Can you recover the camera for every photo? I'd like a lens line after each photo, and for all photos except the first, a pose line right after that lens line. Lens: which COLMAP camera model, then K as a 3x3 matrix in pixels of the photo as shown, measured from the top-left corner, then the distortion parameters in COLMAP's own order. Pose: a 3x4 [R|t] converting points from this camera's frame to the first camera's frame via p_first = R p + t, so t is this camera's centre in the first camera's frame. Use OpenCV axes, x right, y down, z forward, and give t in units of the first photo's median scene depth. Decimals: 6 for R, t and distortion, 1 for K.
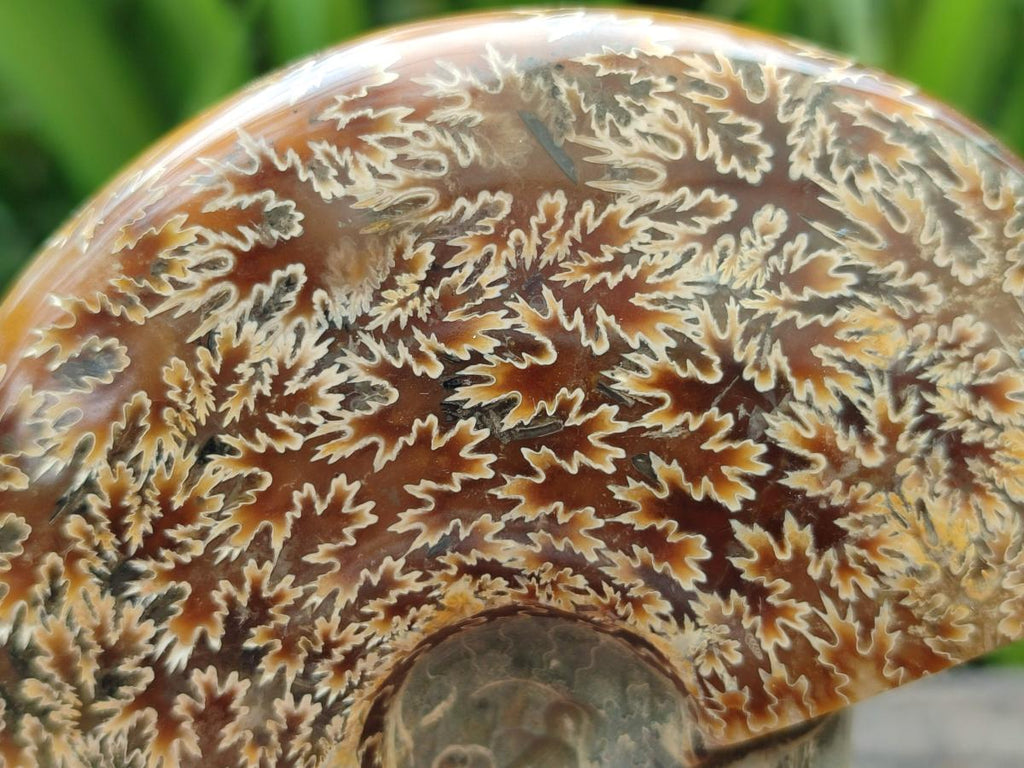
lens RADIAL K [[1522.8, 0, 508.0], [0, 1522.8, 374.5], [0, 0, 1]] dist [0.324113, -2.273723]
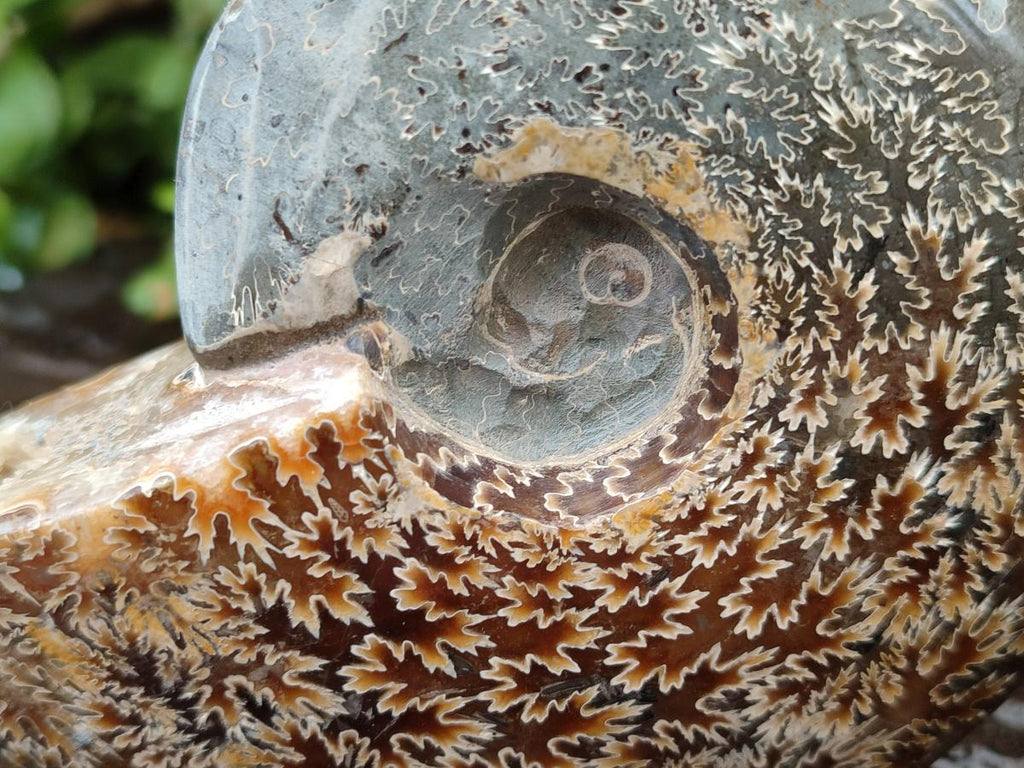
lens RADIAL K [[1522.8, 0, 508.0], [0, 1522.8, 374.5], [0, 0, 1]] dist [0.324113, -2.273723]
pose [[-0.992732, 0.071929, -0.096482, 0.142642], [-0.014898, -0.869012, -0.494566, 0.735078], [-0.119418, -0.489535, 0.863768, 0.199303]]
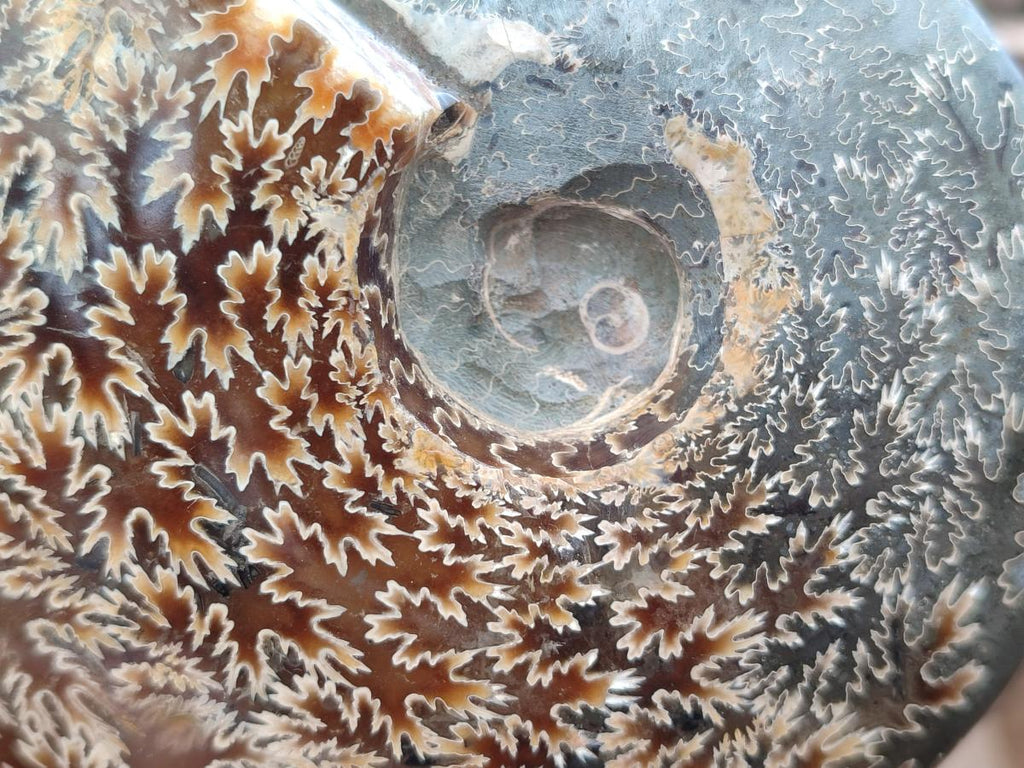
lens RADIAL K [[1522.8, 0, 508.0], [0, 1522.8, 374.5], [0, 0, 1]] dist [0.324113, -2.273723]
pose [[-0.507508, -0.843830, -0.174319, 0.146333], [0.860754, -0.487288, -0.147150, 0.353715], [0.039226, -0.224725, 0.973632, 0.119985]]
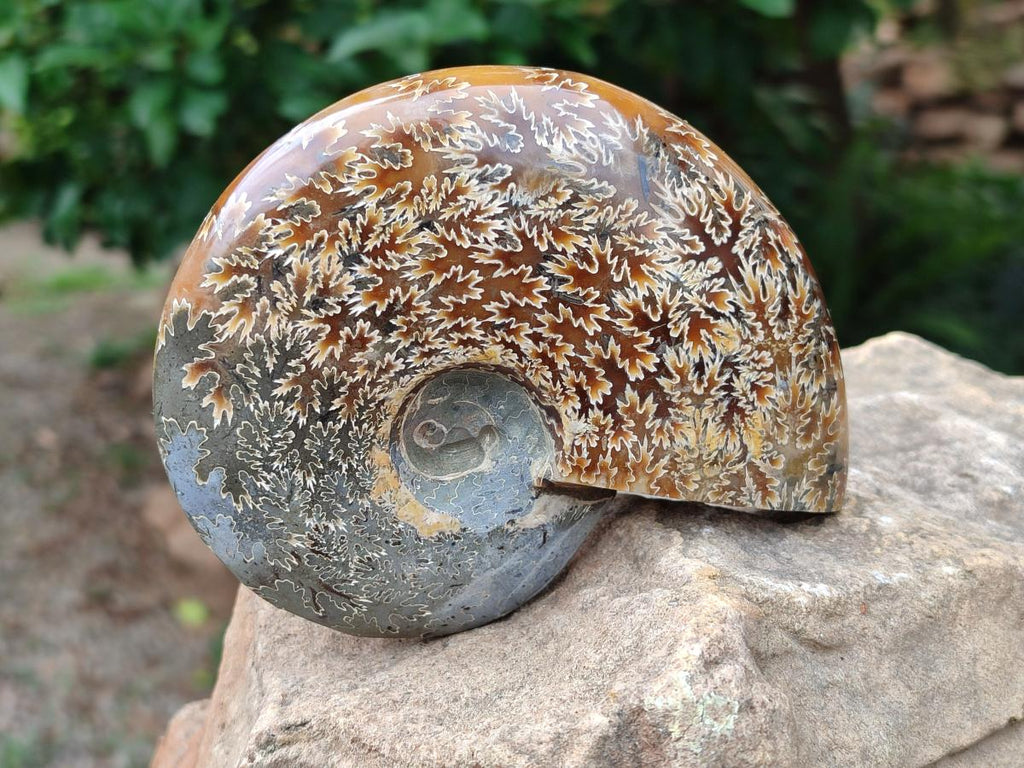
lens RADIAL K [[1522.8, 0, 508.0], [0, 1522.8, 374.5], [0, 0, 1]] dist [0.324113, -2.273723]
pose [[0.848049, 0.479187, 0.226257, -0.453924], [-0.489050, 0.872143, -0.014058, 0.190311], [-0.204065, -0.098729, 0.973966, -0.942643]]
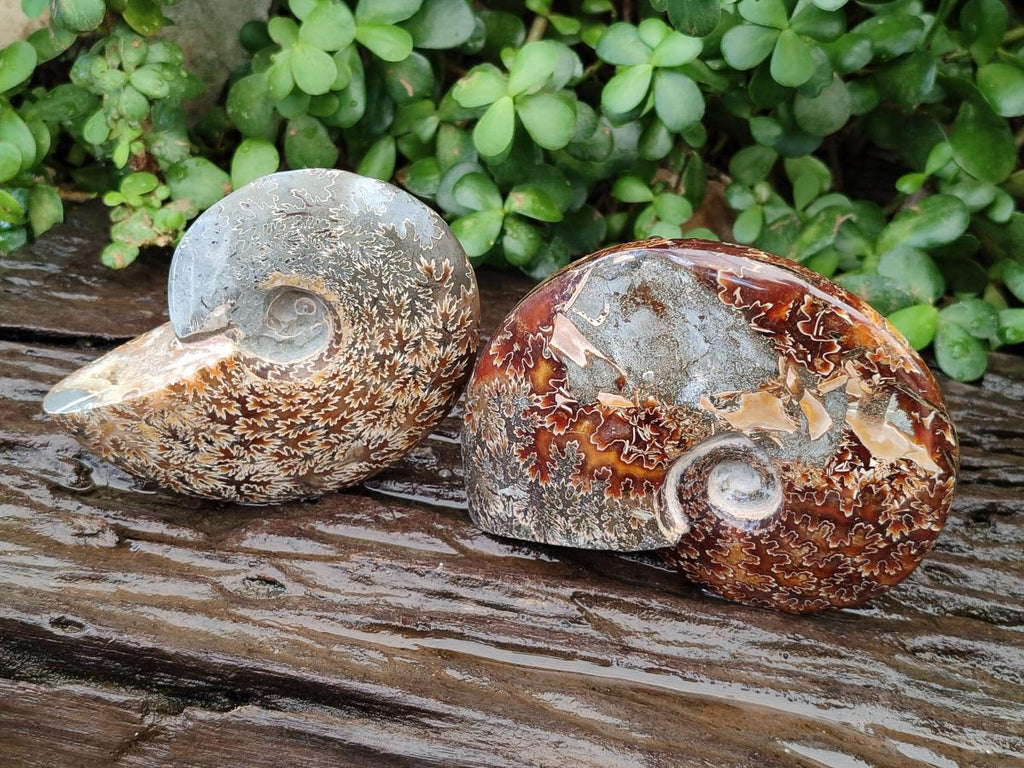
lens RADIAL K [[1522.8, 0, 508.0], [0, 1522.8, 374.5], [0, 0, 1]] dist [0.324113, -2.273723]
pose [[-0.966906, 0.170996, -0.189348, 0.203789], [-0.009147, -0.764913, -0.644068, 2.374174], [-0.254968, -0.621022, 0.741164, -1.645687]]
